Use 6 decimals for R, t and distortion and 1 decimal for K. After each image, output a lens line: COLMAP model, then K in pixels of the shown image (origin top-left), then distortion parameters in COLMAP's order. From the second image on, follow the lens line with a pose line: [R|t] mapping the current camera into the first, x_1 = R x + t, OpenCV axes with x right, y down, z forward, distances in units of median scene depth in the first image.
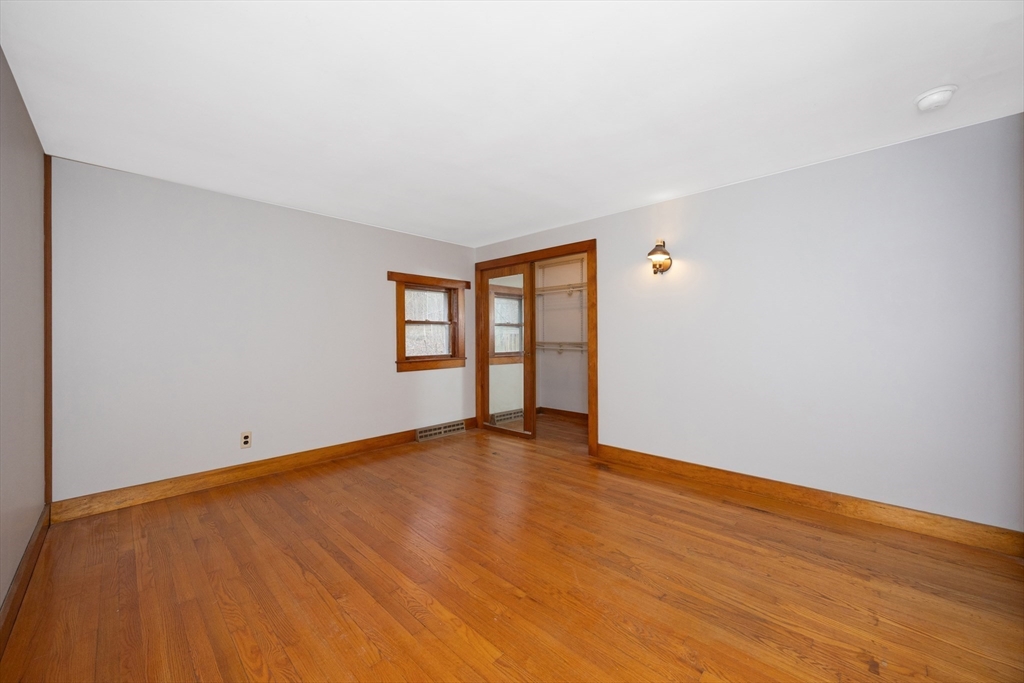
lens RADIAL K [[383.8, 0, 514.7], [0, 383.8, 339.5], [0, 0, 1]] dist [-0.002370, -0.000100]
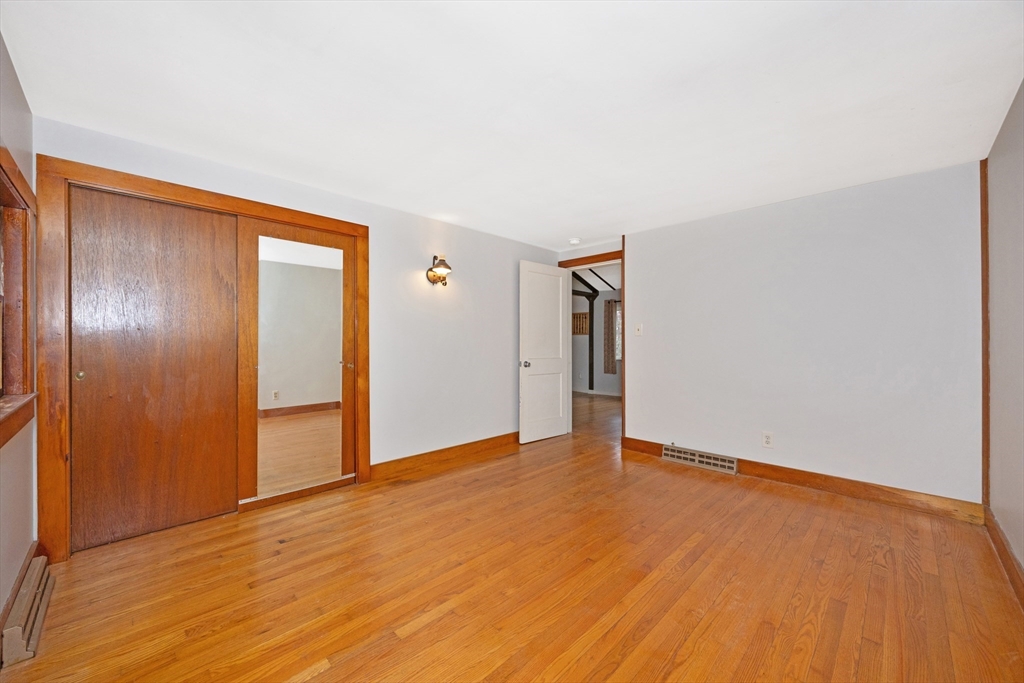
lens RADIAL K [[400.0, 0, 512.0], [0, 400.0, 341.5], [0, 0, 1]] dist [-0.000493, 0.000040]
pose [[0.017992, 0.006124, 0.999819, -0.936071], [0.003375, 0.999975, -0.006186, 0.000374], [-0.999832, 0.003486, 0.017971, 0.924621]]
